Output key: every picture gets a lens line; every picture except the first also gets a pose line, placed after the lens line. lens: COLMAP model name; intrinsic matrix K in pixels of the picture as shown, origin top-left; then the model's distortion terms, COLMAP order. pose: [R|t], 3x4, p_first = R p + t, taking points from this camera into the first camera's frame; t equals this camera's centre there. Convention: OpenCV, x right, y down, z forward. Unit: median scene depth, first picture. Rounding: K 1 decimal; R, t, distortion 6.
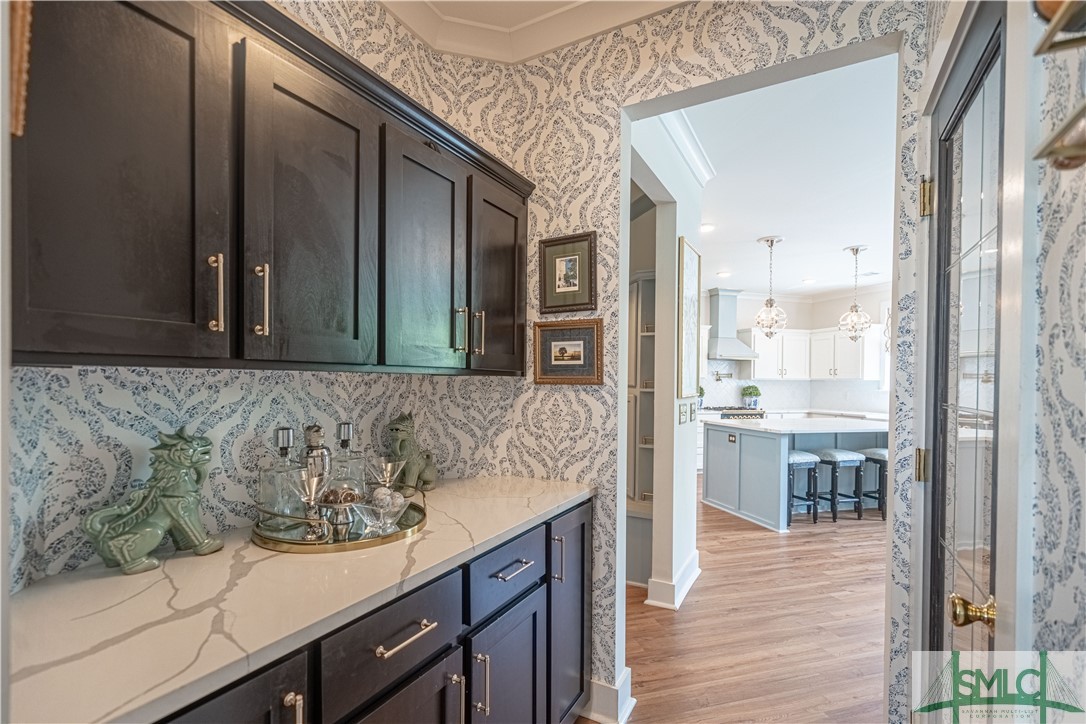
lens RADIAL K [[499.1, 0, 541.6], [0, 499.1, 386.3], [0, 0, 1]] dist [-0.000213, 0.000372]
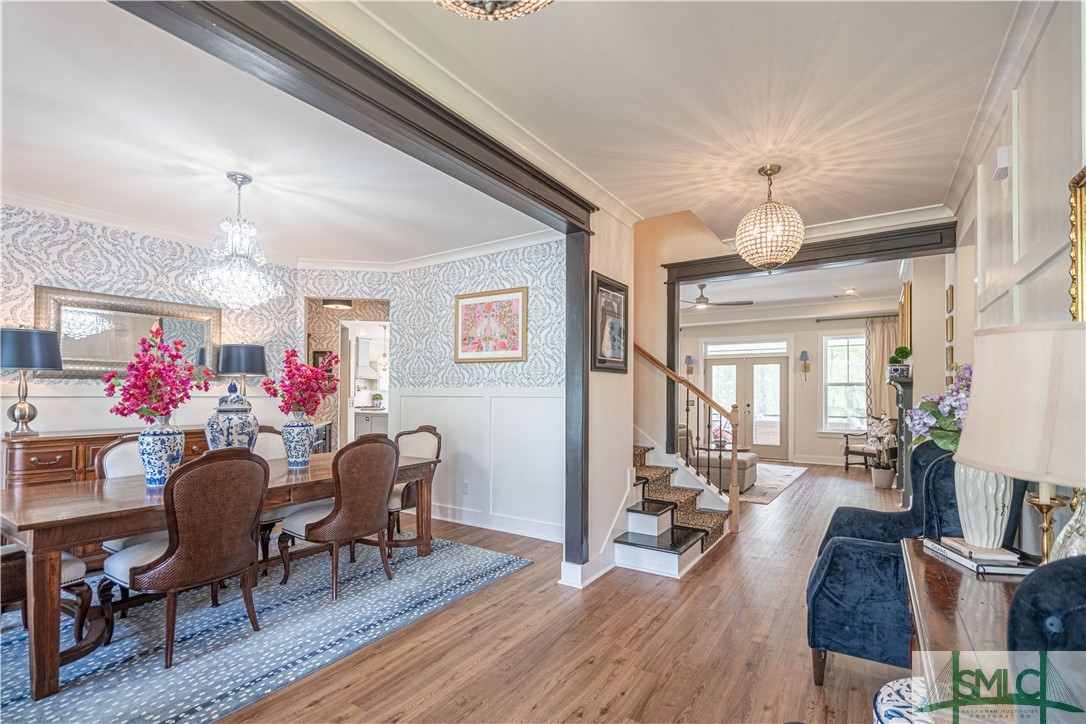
lens RADIAL K [[499.1, 0, 541.6], [0, 499.1, 386.3], [0, 0, 1]] dist [-0.000213, 0.000372]
pose [[0.761223, 0.003380, 0.648481, -0.275166], [0.008885, 0.999838, -0.015641, 0.004754], [-0.648429, 0.017668, 0.761070, -0.700085]]
